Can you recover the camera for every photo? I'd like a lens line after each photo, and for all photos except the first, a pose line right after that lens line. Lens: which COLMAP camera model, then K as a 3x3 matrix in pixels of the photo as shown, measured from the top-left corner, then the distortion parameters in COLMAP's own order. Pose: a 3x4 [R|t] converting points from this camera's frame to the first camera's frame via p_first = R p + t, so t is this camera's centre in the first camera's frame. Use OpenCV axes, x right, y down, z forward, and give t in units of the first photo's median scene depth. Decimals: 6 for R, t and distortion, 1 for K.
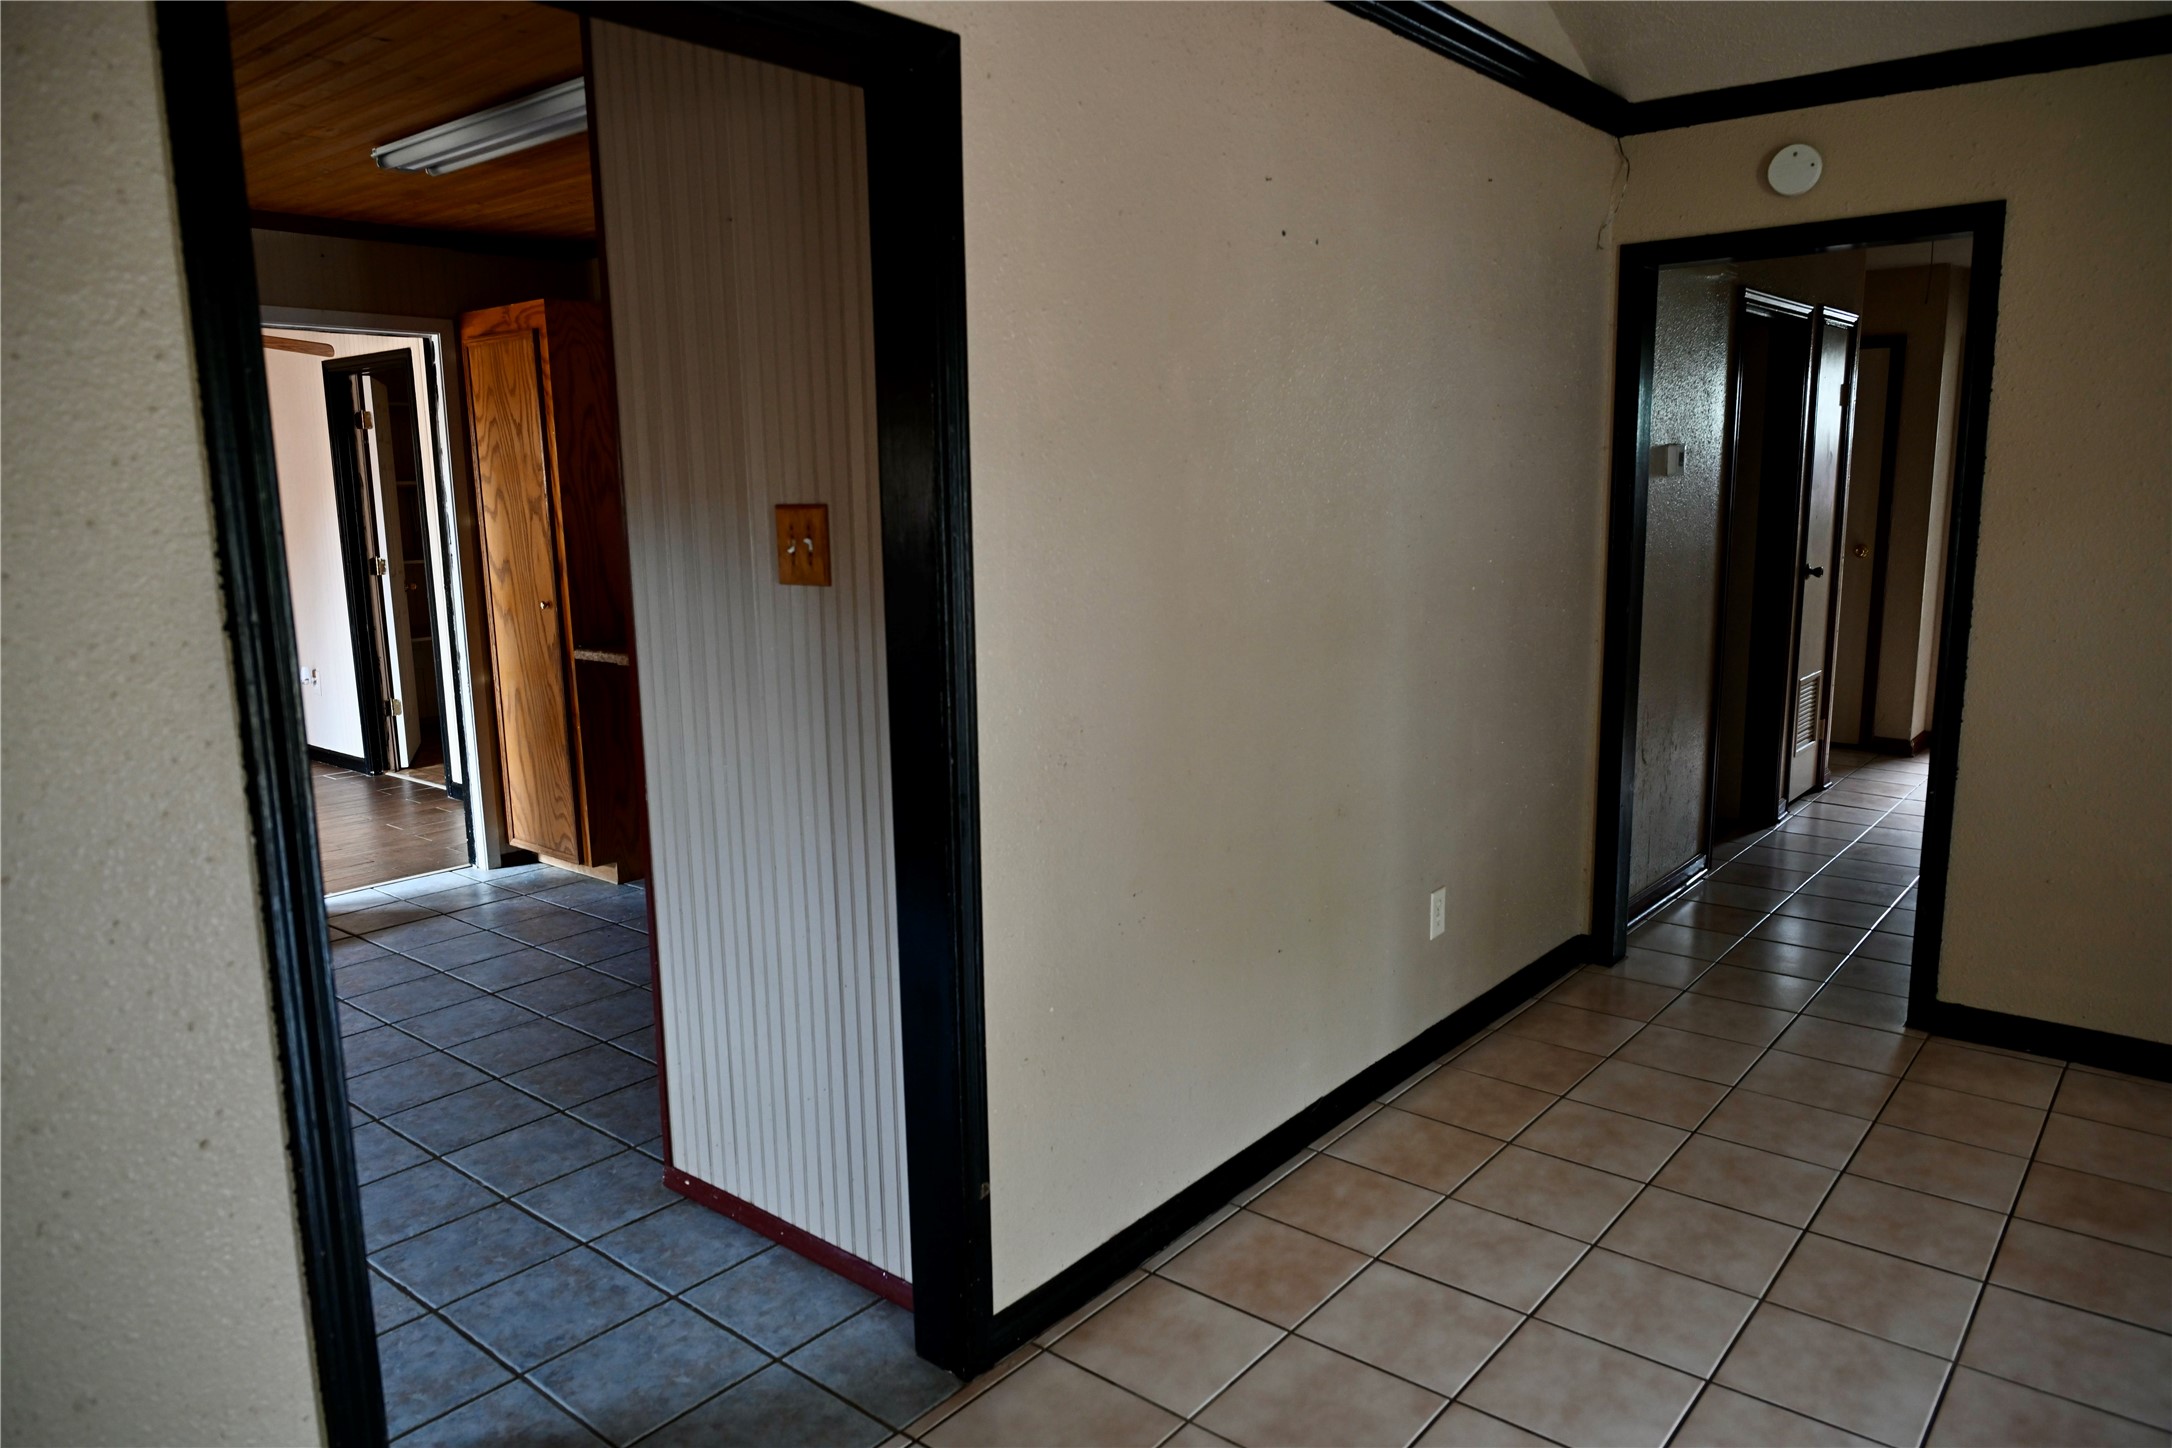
lens RADIAL K [[1449.2, 0, 1085.4], [0, 1449.2, 726.8], [0, 0, 1]] dist [0.003935, -0.003316]
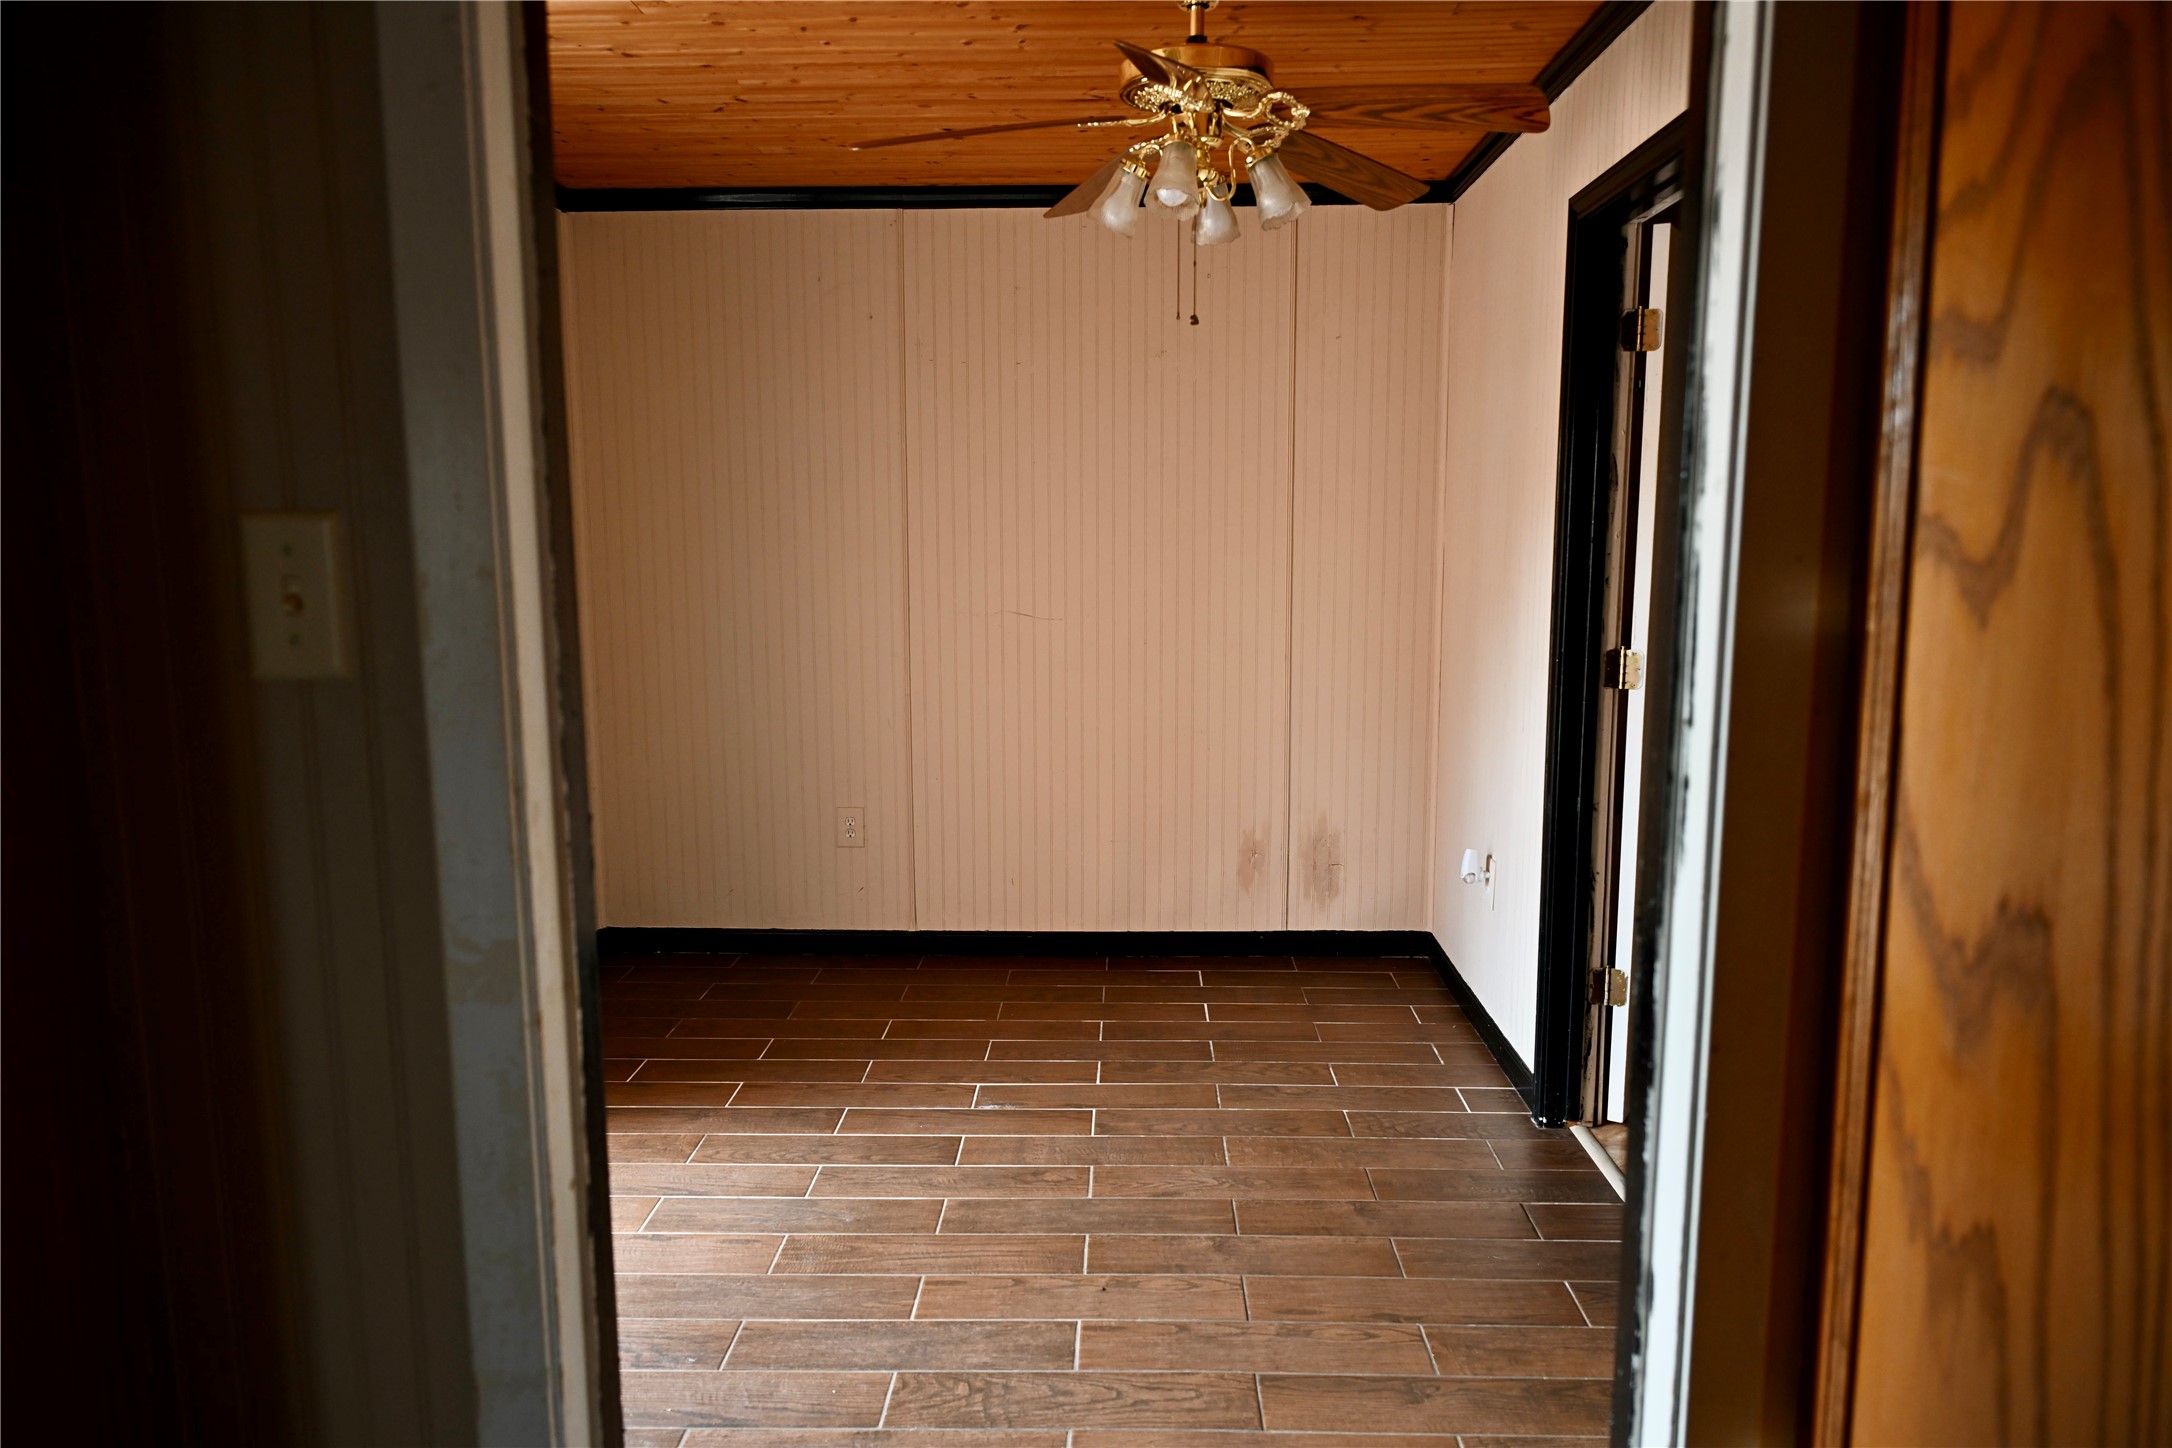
lens RADIAL K [[1433.5, 0, 1087.1], [0, 1433.5, 723.1], [0, 0, 1]] dist [-0.000427, -0.004208]
pose [[0.619950, 0.124268, -0.774738, -0.364082], [-0.143178, 0.988718, 0.044018, -0.130261], [0.771467, 0.083637, 0.630748, 0.873860]]
